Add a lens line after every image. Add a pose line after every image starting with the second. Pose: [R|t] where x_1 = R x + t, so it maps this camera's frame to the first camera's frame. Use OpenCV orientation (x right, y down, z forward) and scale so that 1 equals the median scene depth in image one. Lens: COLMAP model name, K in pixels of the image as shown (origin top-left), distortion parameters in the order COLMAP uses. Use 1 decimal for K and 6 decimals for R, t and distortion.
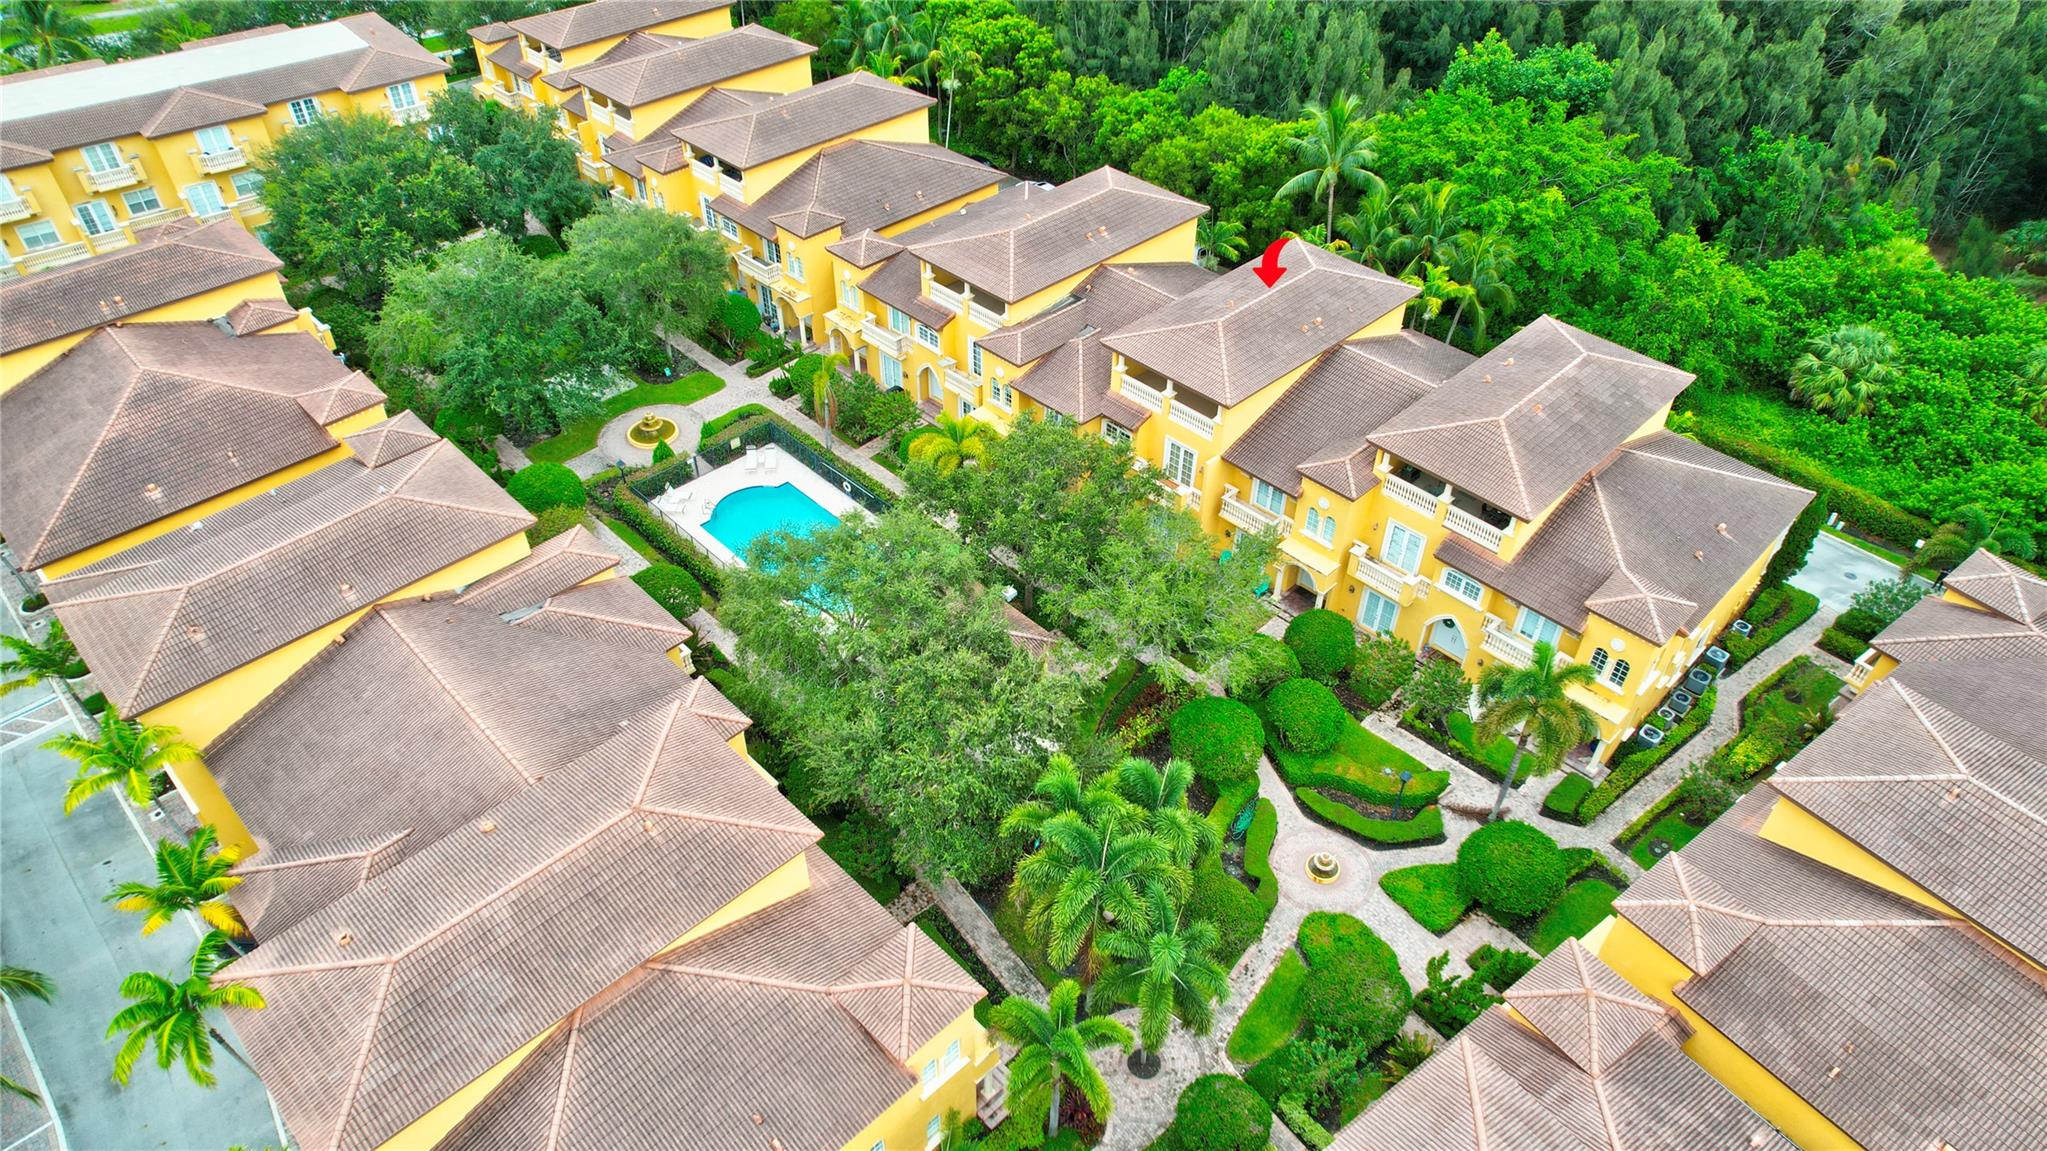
lens RADIAL K [[1280.6, 0, 1023.5], [0, 1280.6, 575.5], [0, 0, 1]] dist [-0.084514, 0.070961]
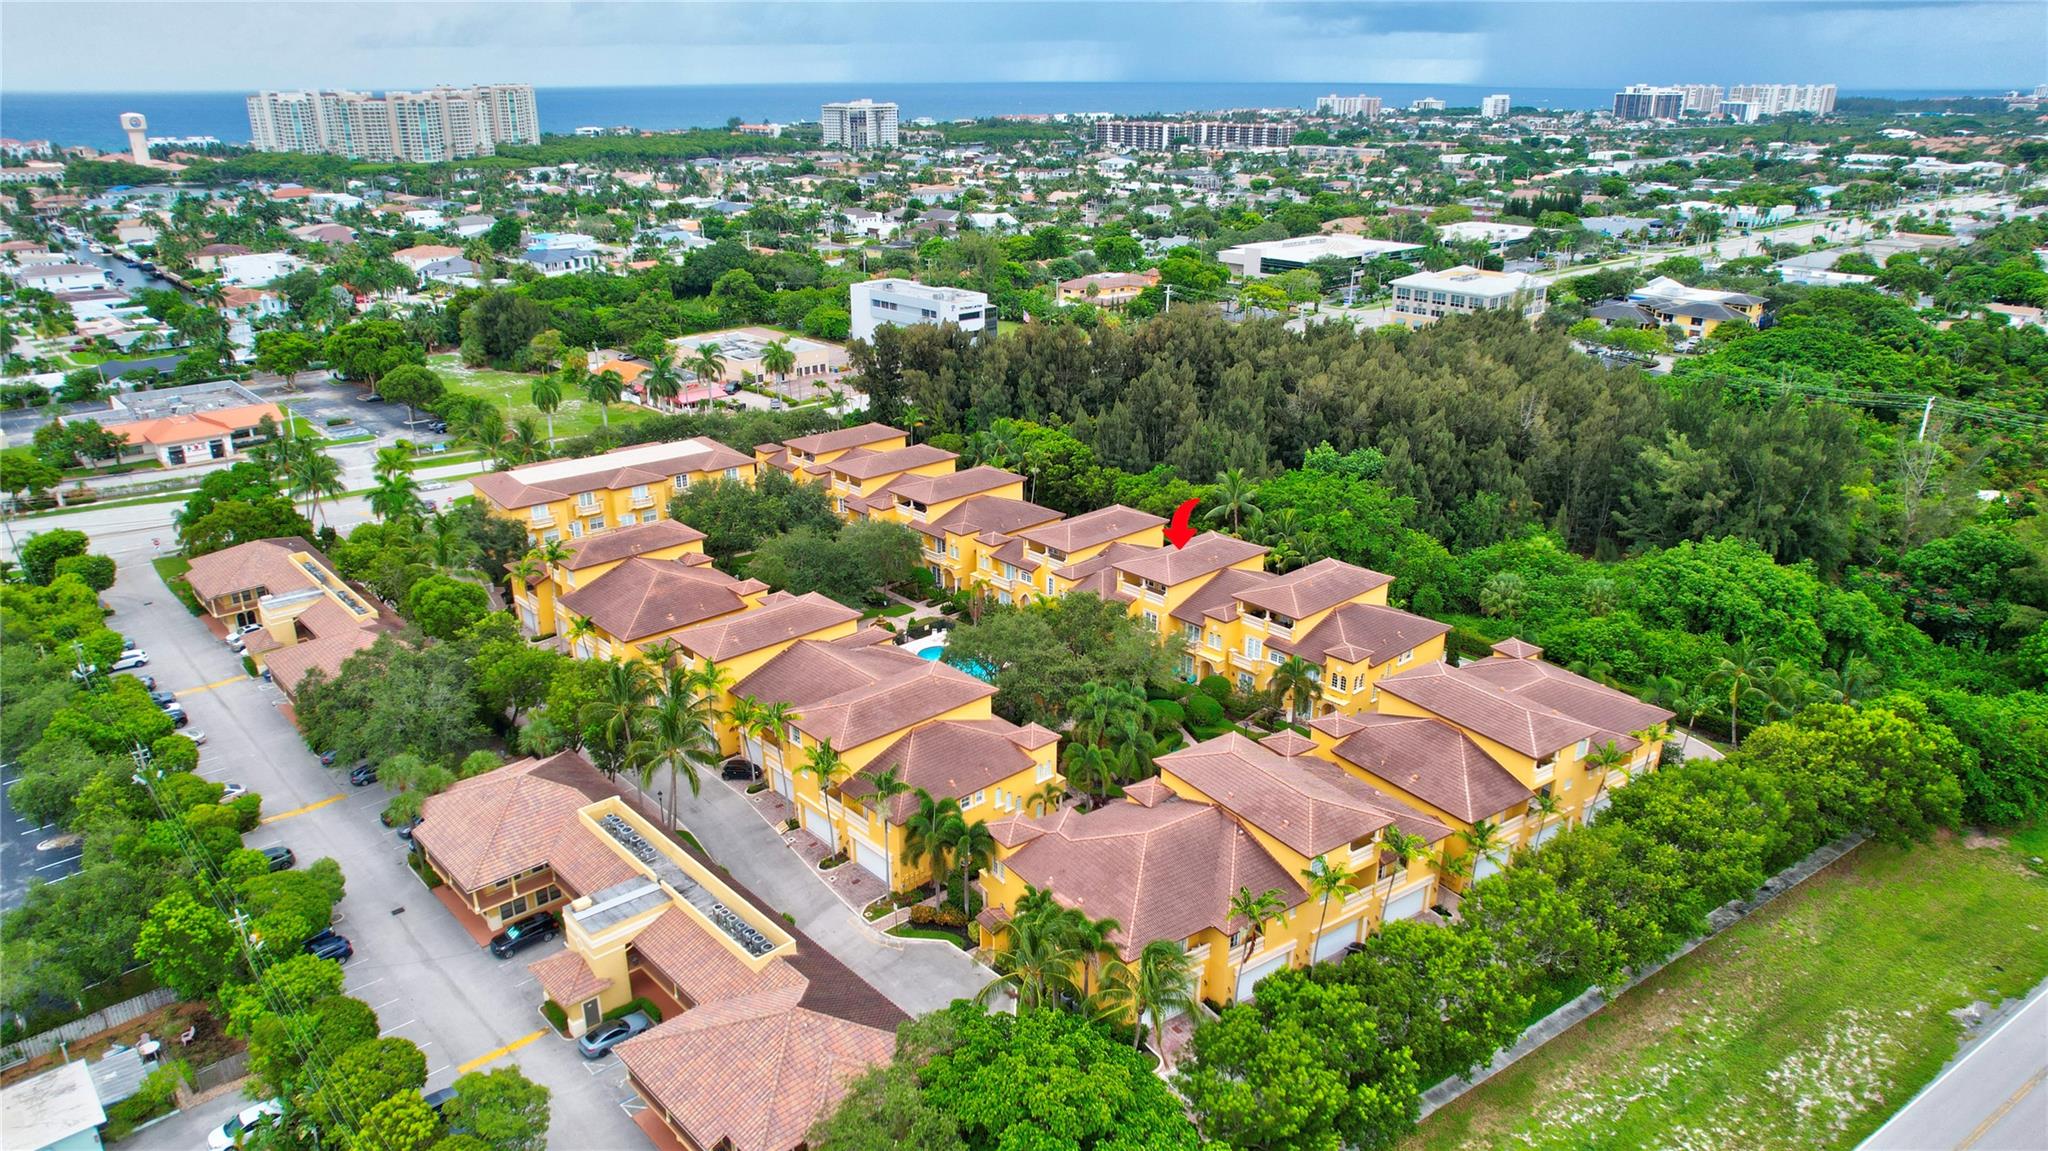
lens RADIAL K [[1281.2, 0, 1024.0], [0, 1281.2, 575.5], [0, 0, 1]] dist [-0.084514, 0.070961]
pose [[0.999376, 0.005820, -0.034839, -0.008195], [-0.017536, 0.937948, -0.346333, 0.449985], [0.030661, 0.346727, 0.937465, -0.779973]]
